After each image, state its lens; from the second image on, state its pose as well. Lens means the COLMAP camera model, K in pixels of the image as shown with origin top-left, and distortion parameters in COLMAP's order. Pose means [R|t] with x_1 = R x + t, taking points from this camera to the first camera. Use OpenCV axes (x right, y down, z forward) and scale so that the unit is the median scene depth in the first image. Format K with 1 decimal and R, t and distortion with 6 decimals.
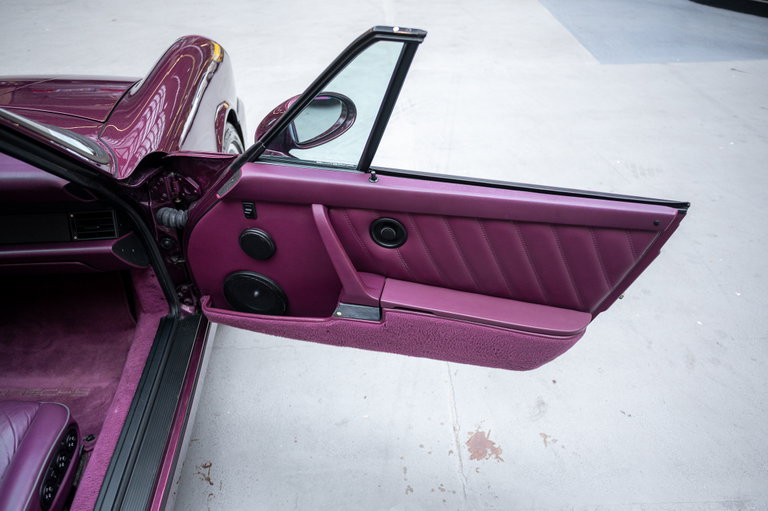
lens RADIAL K [[605.3, 0, 382.7], [0, 605.3, 255.1], [0, 0, 1]] dist [-0.003867, -0.004387]
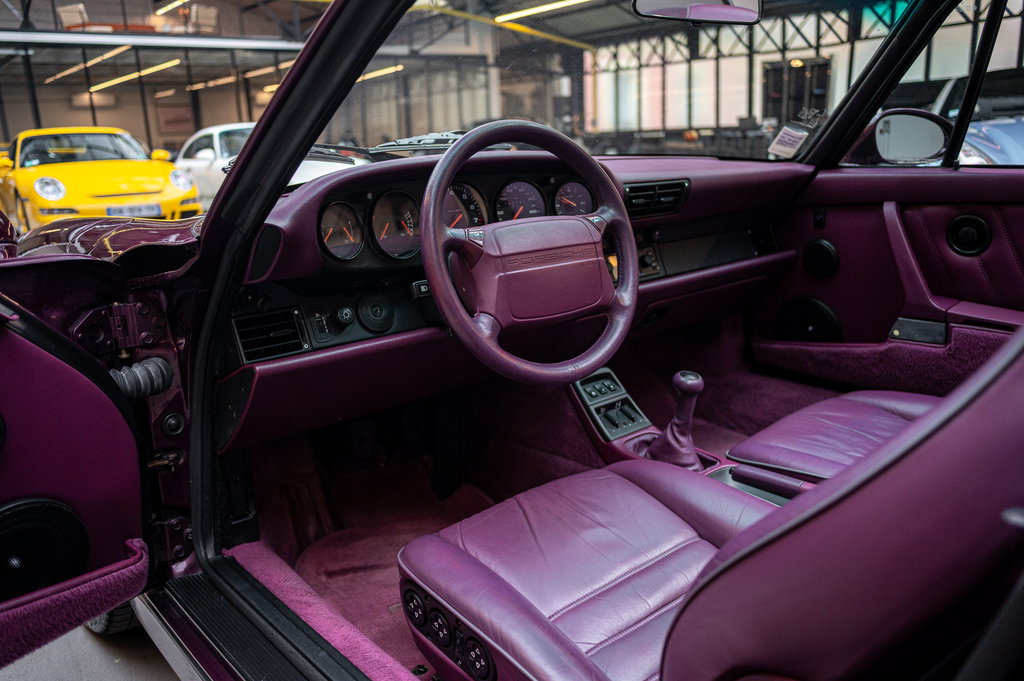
lens RADIAL K [[807.1, 0, 508.3], [0, 807.1, 336.8], [0, 0, 1]] dist [-0.003867, -0.004387]
pose [[0.779467, 0.110849, -0.616558, 0.227741], [-0.308510, 0.924516, -0.223811, 0.573898], [0.545208, 0.364668, 0.754828, -0.222486]]
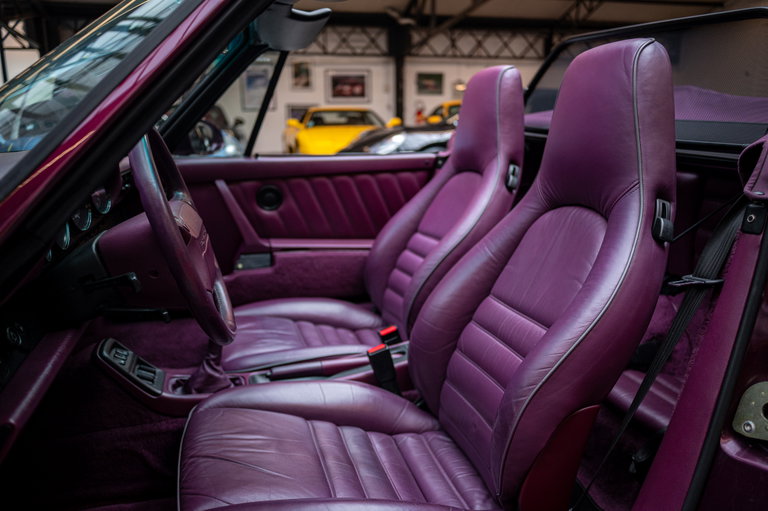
lens RADIAL K [[605.3, 0, 384.6], [0, 605.3, 254.8], [0, 0, 1]] dist [-0.003867, -0.004387]
pose [[0.893860, -0.104874, 0.435909, -0.386531], [0.256786, 0.916747, -0.306000, 0.595993], [-0.367527, 0.385456, 0.846373, -0.279554]]
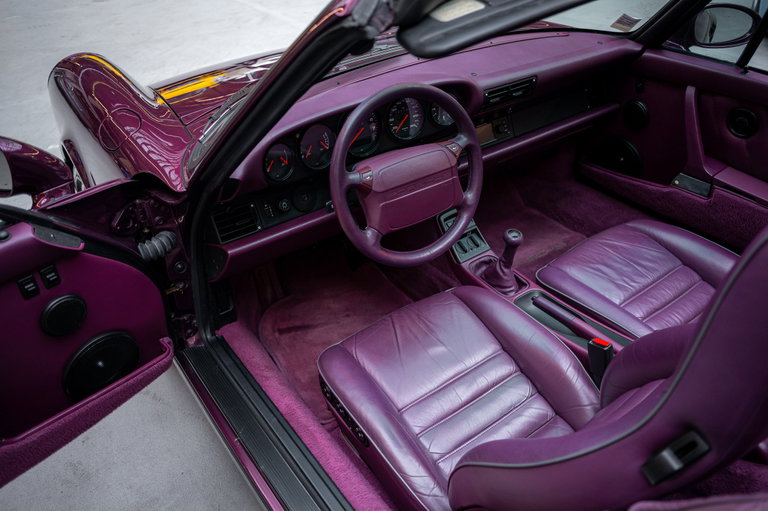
lens RADIAL K [[605.3, 0, 380.9], [0, 605.3, 254.3], [0, 0, 1]] dist [-0.003867, -0.004387]
pose [[0.728816, 0.365250, -0.579154, 0.273979], [-0.351126, 0.925524, 0.141830, 0.285647], [0.587824, 0.099988, 0.802786, -0.368776]]
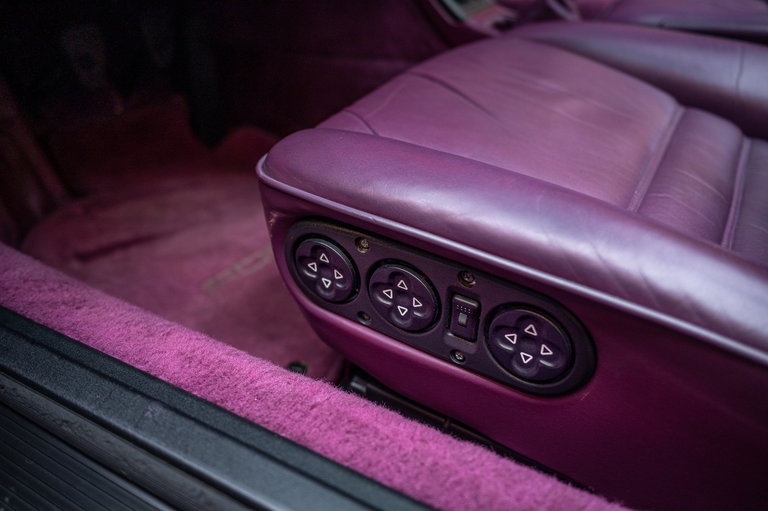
lens RADIAL K [[605.3, 0, 383.0], [0, 605.3, 261.5], [0, 0, 1]] dist [-0.003867, -0.004387]
pose [[0.942167, 0.149986, -0.299708, -0.175396], [-0.154811, 0.987914, 0.007727, 0.657457], [0.297244, 0.039118, 0.954000, 0.144658]]
